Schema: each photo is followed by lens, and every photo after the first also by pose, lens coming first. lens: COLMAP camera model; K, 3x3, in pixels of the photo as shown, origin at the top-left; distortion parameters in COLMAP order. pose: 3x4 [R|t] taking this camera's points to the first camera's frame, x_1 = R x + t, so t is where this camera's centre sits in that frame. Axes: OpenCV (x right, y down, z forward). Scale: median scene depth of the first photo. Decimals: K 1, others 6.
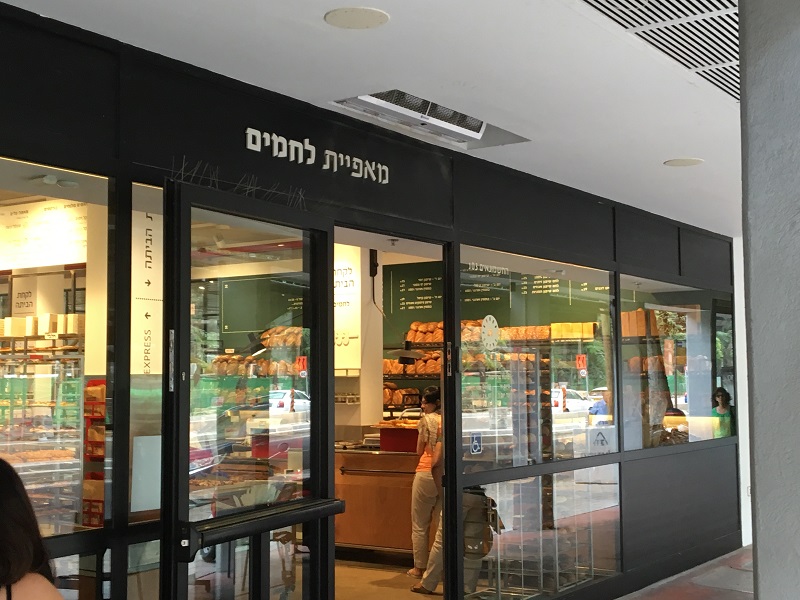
lens RADIAL K [[1119.8, 0, 400.0], [0, 1119.8, 300.0], [0, 0, 1]] dist [0.118519, -0.040303]
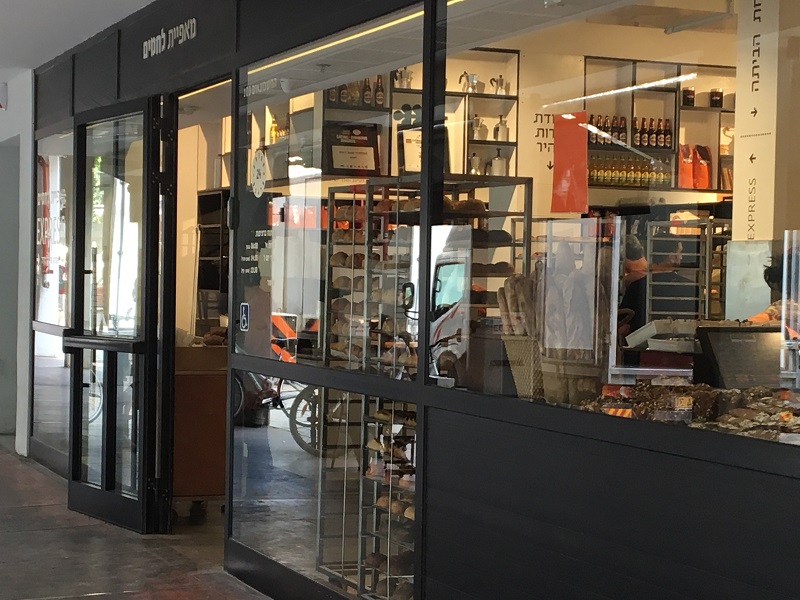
lens RADIAL K [[1774.8, 0, 400.0], [0, 1774.8, 300.0], [0, 0, 1]] dist [0.013526, 0.120387]
pose [[-0.570352, 0.004891, -0.821386, 0.783001], [0.038433, 0.999046, -0.020738, 0.111826], [0.820501, -0.043396, -0.569996, 1.378932]]
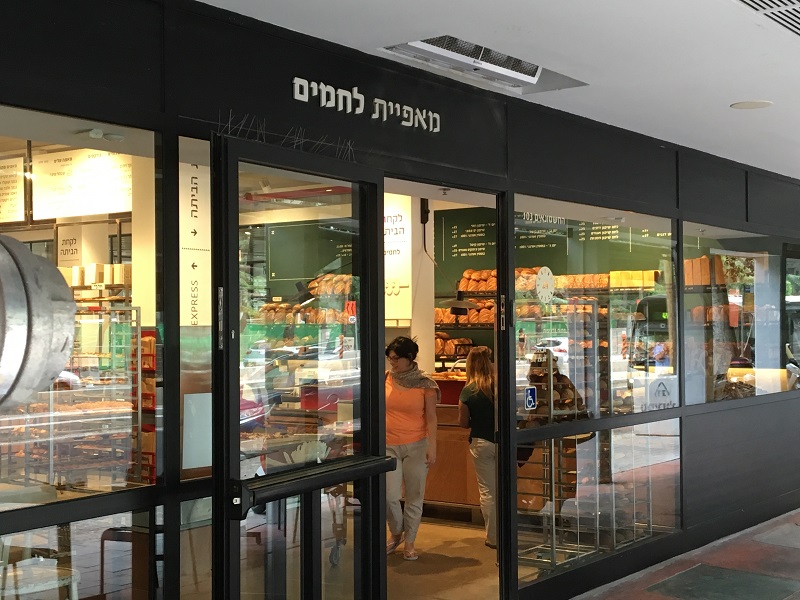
lens RADIAL K [[1168.7, 0, 400.0], [0, 1168.7, 300.0], [0, 0, 1]] dist [0.130868, -0.060399]
pose [[0.998990, -0.001345, -0.044905, 0.000410], [0.003674, 0.998649, 0.051829, -0.008433], [0.044774, -0.051942, 0.997646, -0.011277]]
